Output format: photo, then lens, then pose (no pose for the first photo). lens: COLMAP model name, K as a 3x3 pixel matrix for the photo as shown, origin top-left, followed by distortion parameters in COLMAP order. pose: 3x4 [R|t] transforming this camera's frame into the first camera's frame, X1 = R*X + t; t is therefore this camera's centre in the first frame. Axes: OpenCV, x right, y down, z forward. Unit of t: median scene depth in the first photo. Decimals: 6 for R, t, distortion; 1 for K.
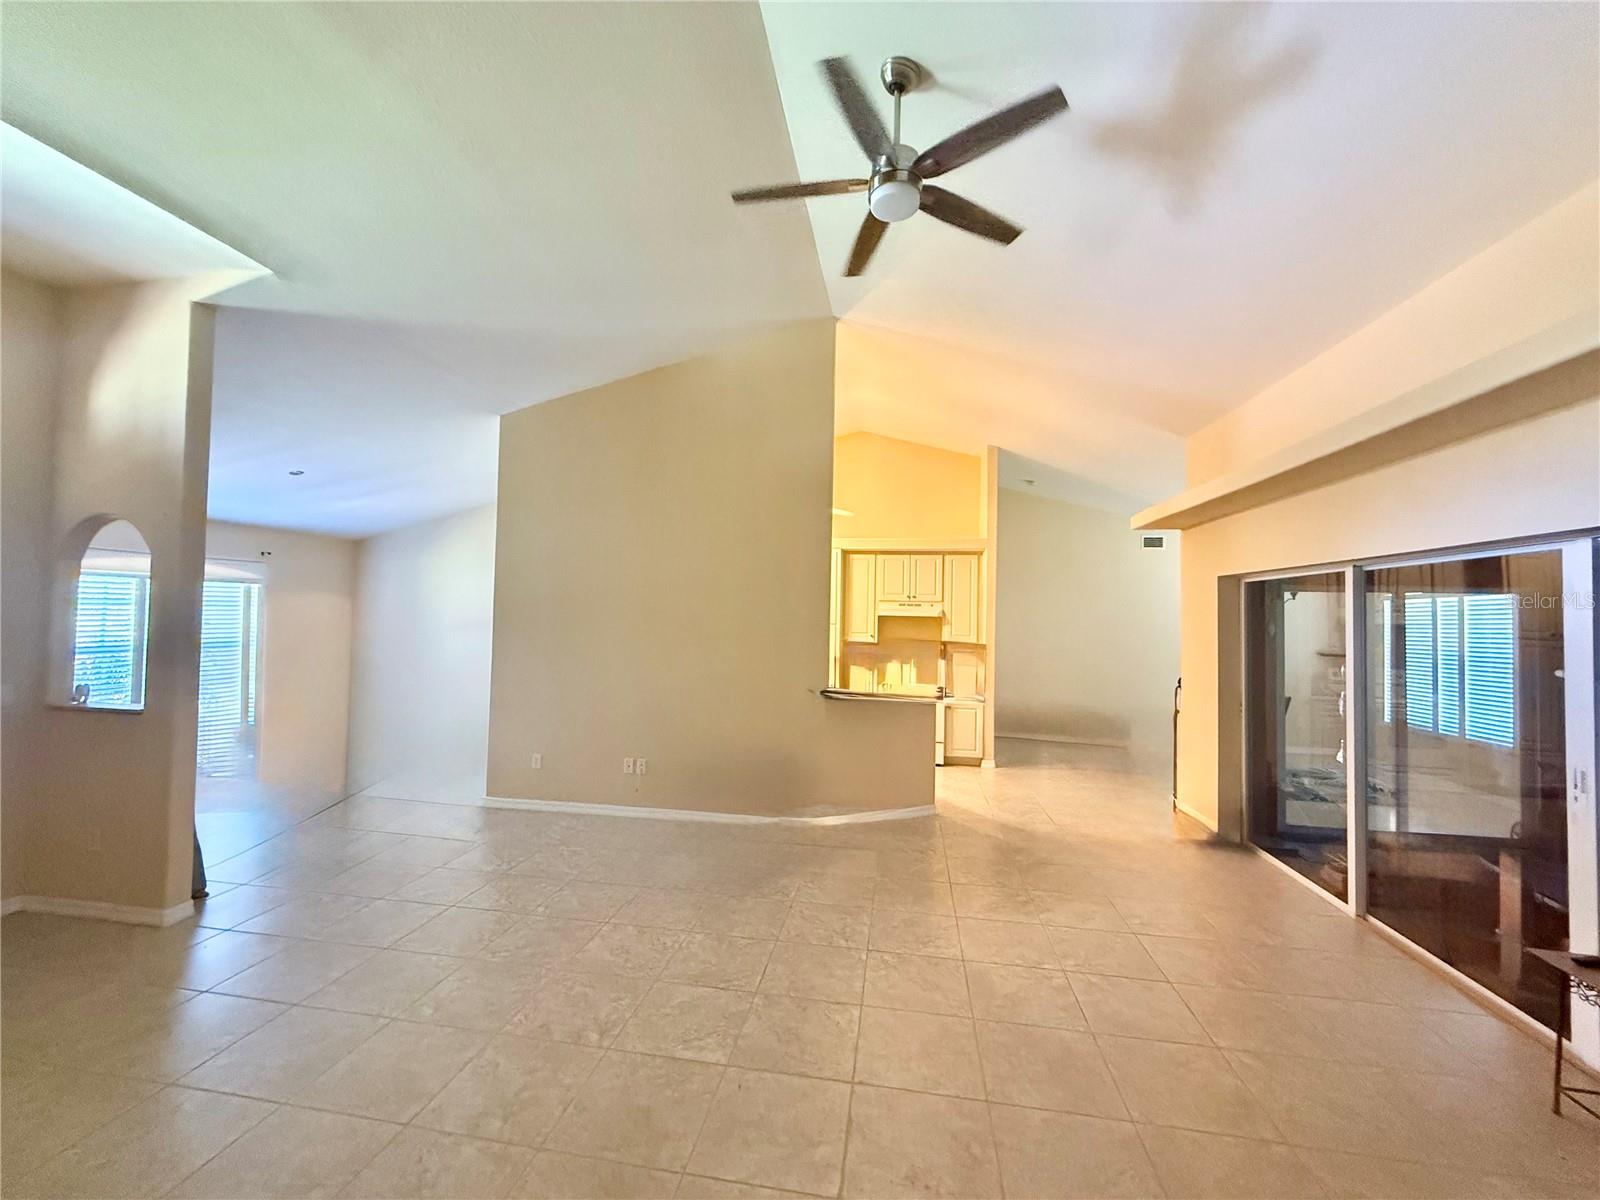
lens RADIAL K [[644.5, 0, 799.1], [0, 644.5, 602.8], [0, 0, 1]] dist [0.003071, 0.000035]
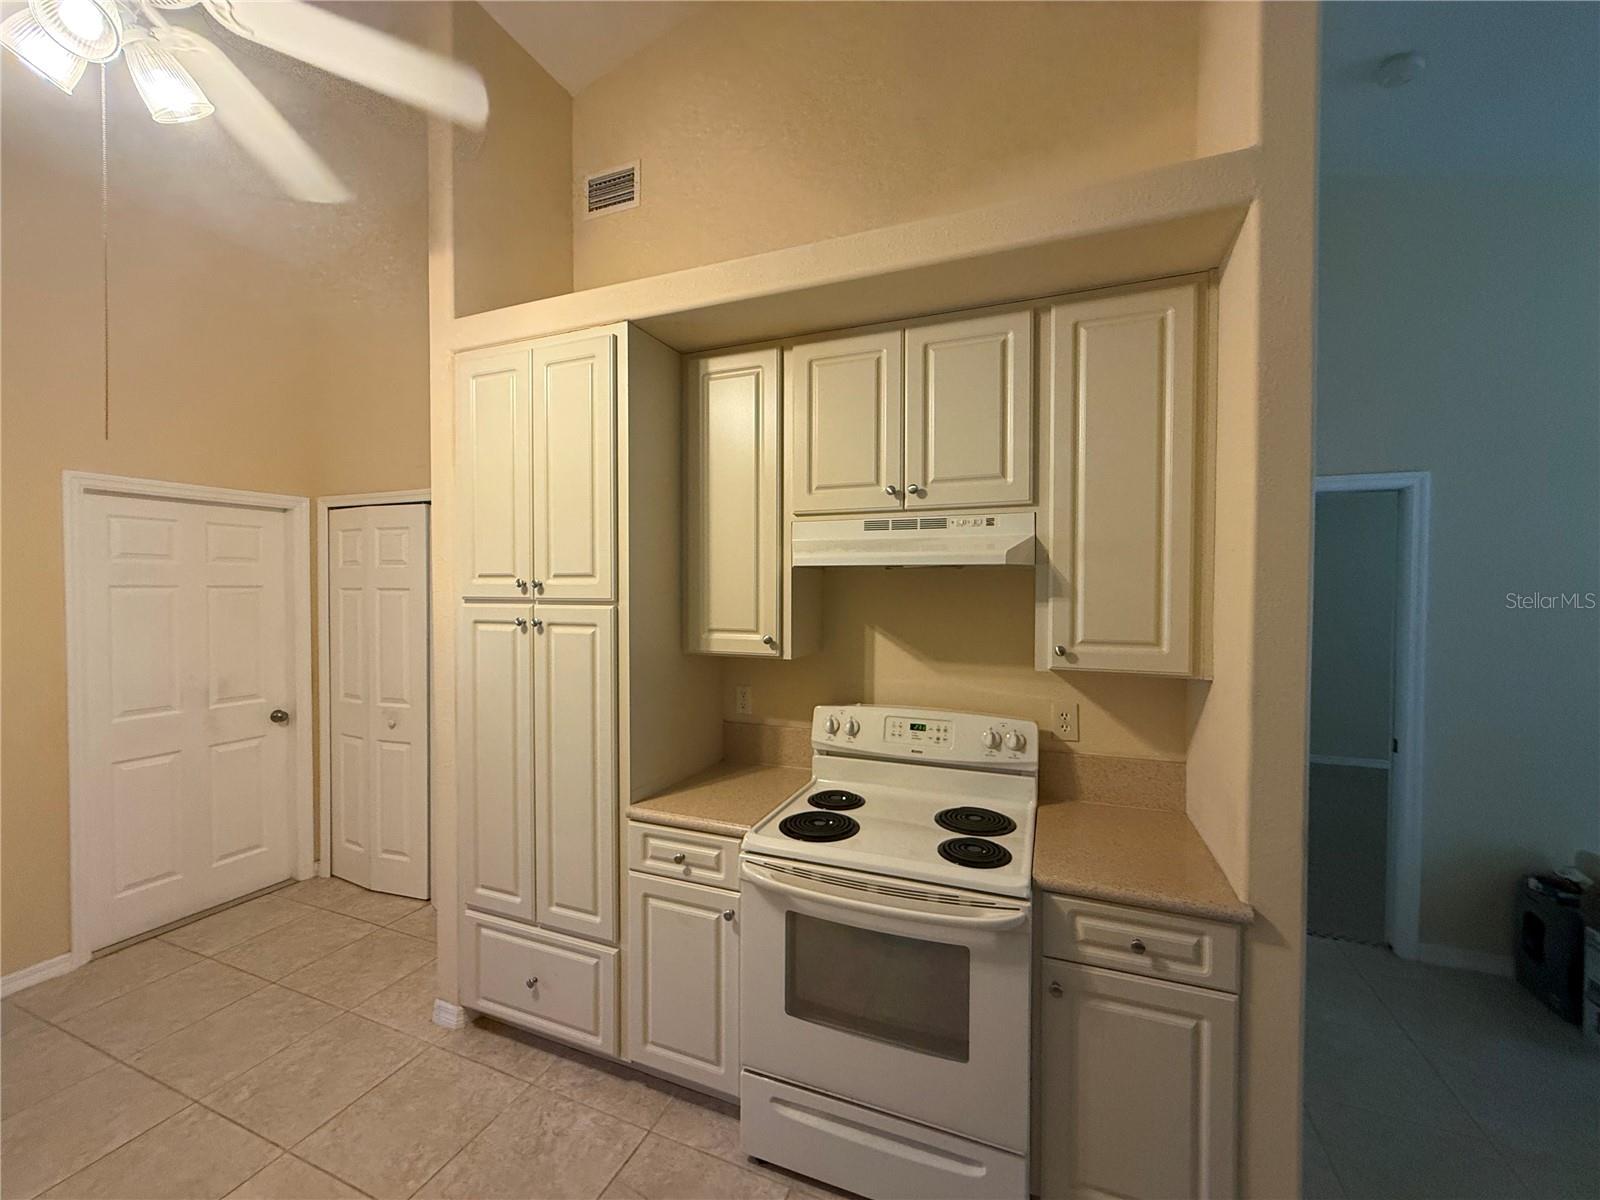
lens RADIAL K [[644.5, 0, 790.6], [0, 644.5, 590.3], [0, 0, 1]] dist [0.003071, 0.000035]
pose [[0.974225, -0.007982, -0.225436, 0.185886], [0.015138, 0.999434, 0.030033, 0.022623], [0.225068, -0.032671, 0.973795, 0.730705]]
